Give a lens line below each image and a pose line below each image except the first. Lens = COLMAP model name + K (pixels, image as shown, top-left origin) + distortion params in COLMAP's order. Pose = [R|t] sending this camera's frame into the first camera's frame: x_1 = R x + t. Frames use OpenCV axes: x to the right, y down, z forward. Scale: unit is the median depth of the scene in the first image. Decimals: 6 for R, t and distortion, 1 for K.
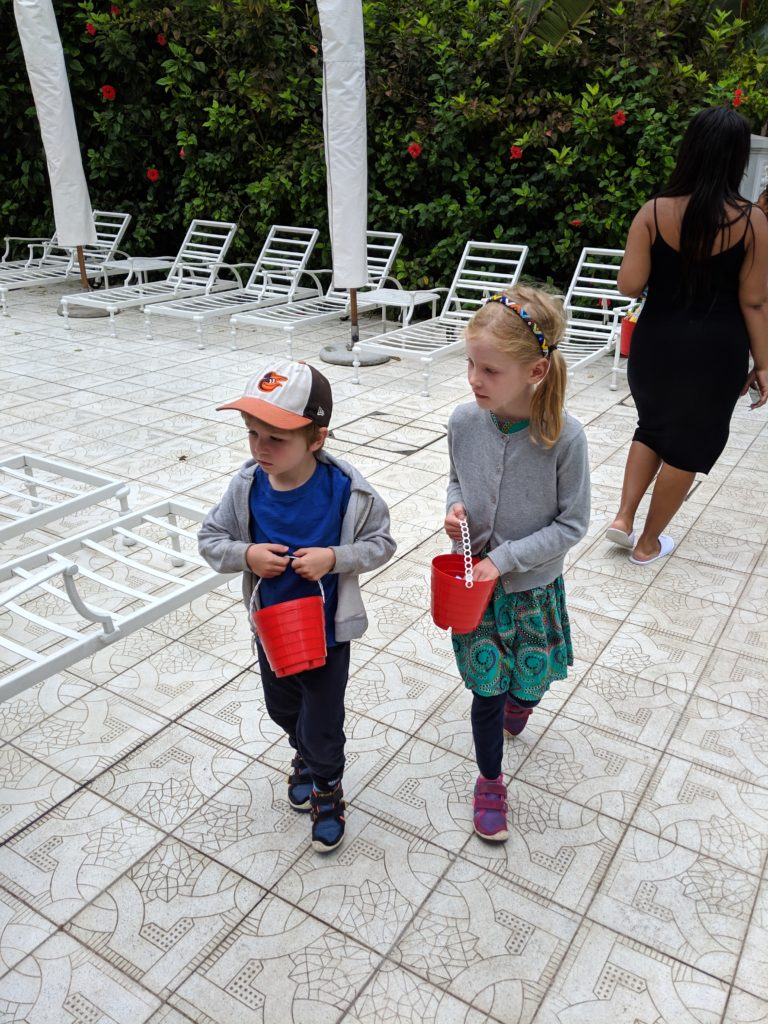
lens RADIAL K [[832.0, 0, 384.0], [0, 832.0, 512.0], [0, 0, 1]] dist [0.082937, -0.101622]
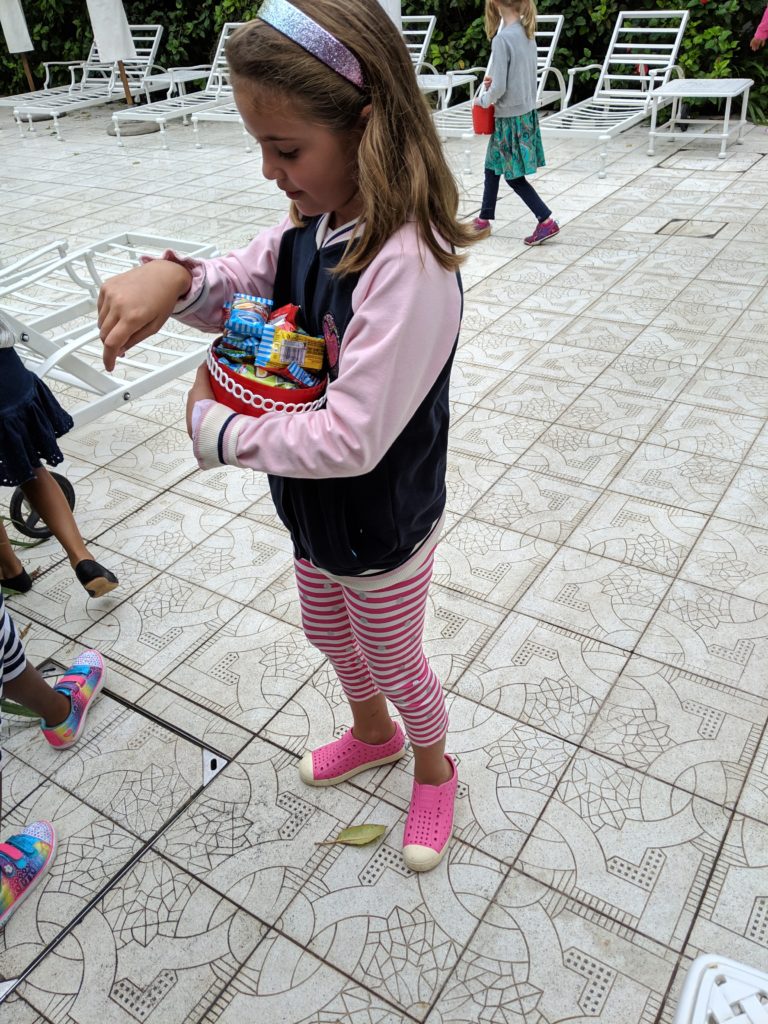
lens RADIAL K [[832.0, 0, 384.0], [0, 832.0, 512.0], [0, 0, 1]] dist [0.082937, -0.101622]
pose [[0.996336, -0.058264, -0.062610, -0.011432], [0.068726, 0.981149, 0.180618, 0.064862], [0.050906, -0.184260, 0.981558, -0.101351]]
